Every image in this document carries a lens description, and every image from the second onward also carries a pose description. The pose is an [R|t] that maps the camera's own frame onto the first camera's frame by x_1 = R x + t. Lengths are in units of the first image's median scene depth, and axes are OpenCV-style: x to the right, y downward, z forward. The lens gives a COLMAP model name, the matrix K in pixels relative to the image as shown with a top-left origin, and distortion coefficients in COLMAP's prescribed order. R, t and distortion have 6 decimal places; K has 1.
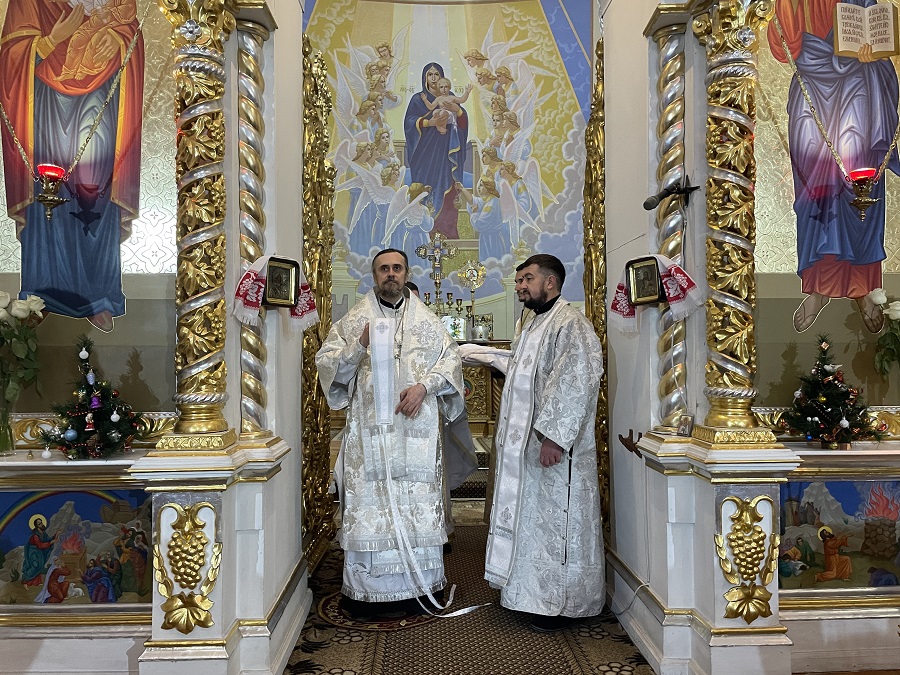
lens RADIAL K [[708.7, 0, 450.0], [0, 708.7, 337.5], [0, 0, 1]] dist [0.093935, -0.129009]
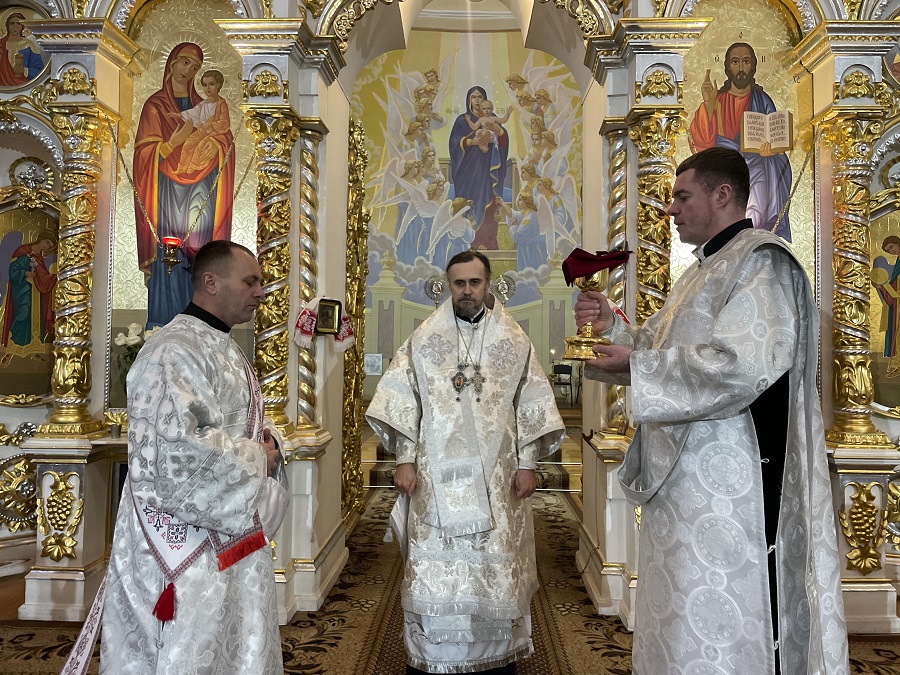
lens RADIAL K [[691.5, 0, 455.6], [0, 691.5, 327.7], [0, 0, 1]] dist [0.091815, -0.124190]
pose [[0.998162, 0.013440, -0.059100, 0.088284], [-0.014347, 0.999785, -0.014951, -0.039078], [0.058887, 0.015771, 0.998140, -0.321781]]
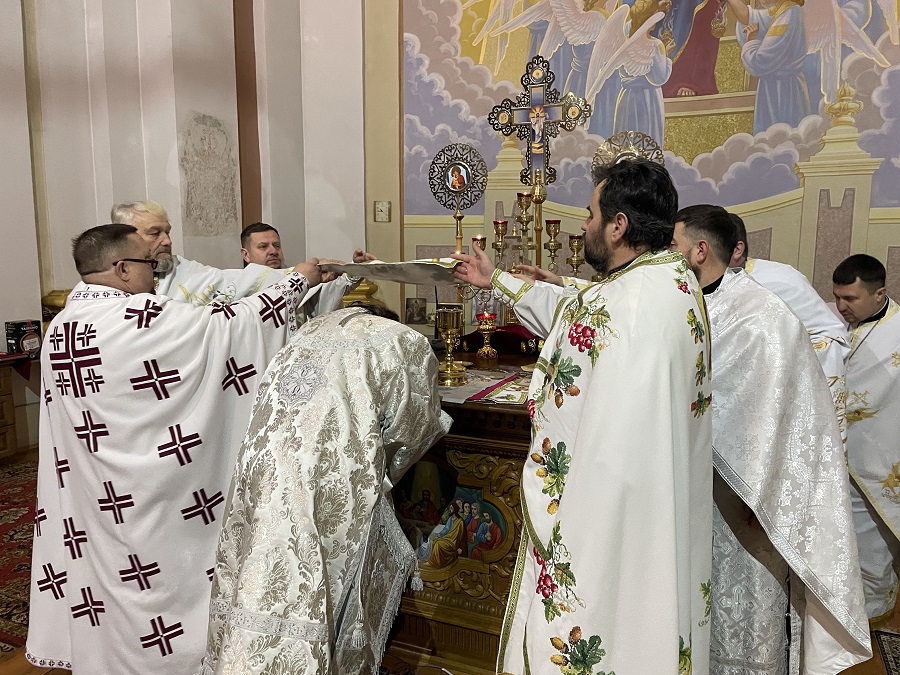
lens RADIAL K [[679.5, 0, 457.1], [0, 679.5, 336.6], [0, 0, 1]] dist [0.092586, -0.121317]
pose [[0.899039, 0.068698, -0.432446, 0.588609], [0.002321, 0.986854, 0.161597, -0.295674], [0.437863, -0.146286, 0.887061, 3.079461]]
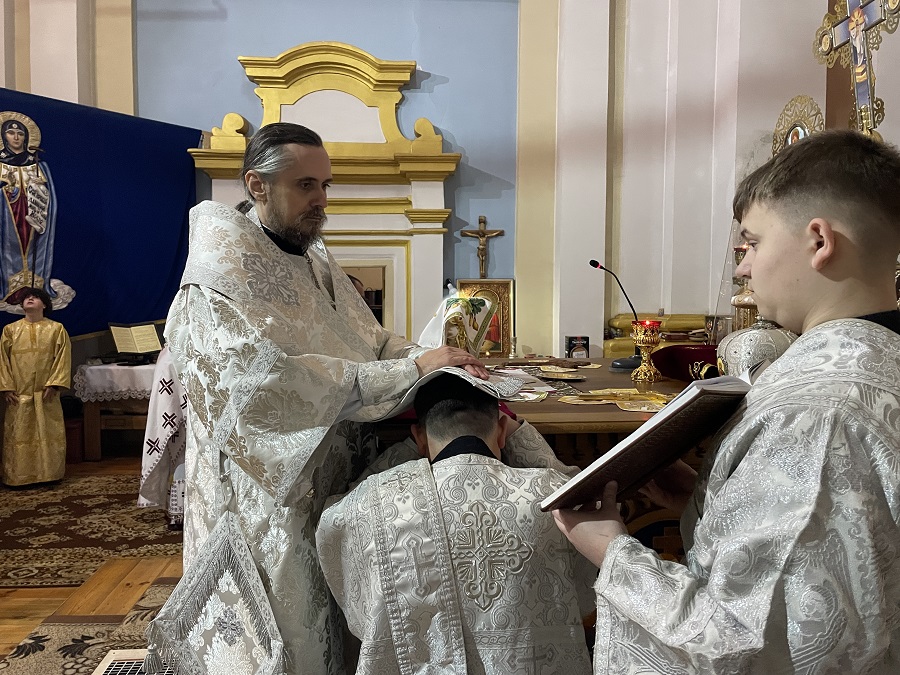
lens RADIAL K [[679.5, 0, 457.1], [0, 679.5, 336.6], [0, 0, 1]] dist [0.092586, -0.121317]
pose [[0.045088, 0.070424, -0.996498, 1.152235], [0.030020, 0.996966, 0.071815, -0.149255], [0.998532, -0.033153, 0.042837, 4.208867]]
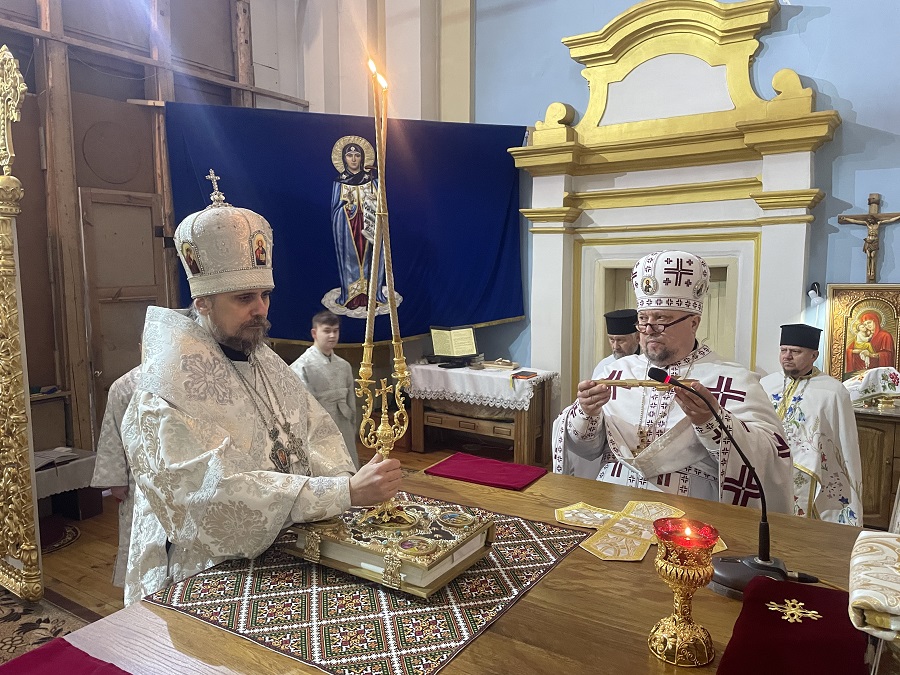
lens RADIAL K [[679.5, 0, 457.1], [0, 679.5, 336.6], [0, 0, 1]] dist [0.092586, -0.121317]
pose [[-0.574237, 0.099493, -0.812621, 0.480081], [0.033057, 0.994596, 0.098413, -0.316186], [0.818022, 0.029650, -0.574423, 4.799525]]
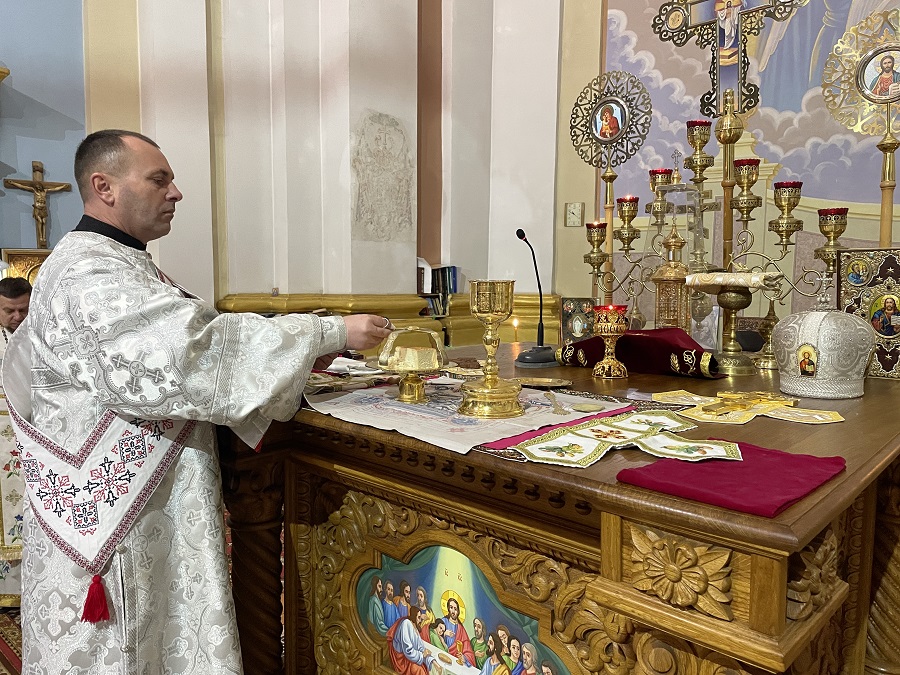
lens RADIAL K [[677.9, 0, 450.0], [0, 677.9, 329.9], [0, 0, 1]] dist [0.082507, -0.107697]
pose [[0.695915, 0.072294, -0.714476, 0.491780], [0.010435, 0.993797, 0.110720, -0.158339], [0.718048, -0.084507, 0.690844, 3.723214]]
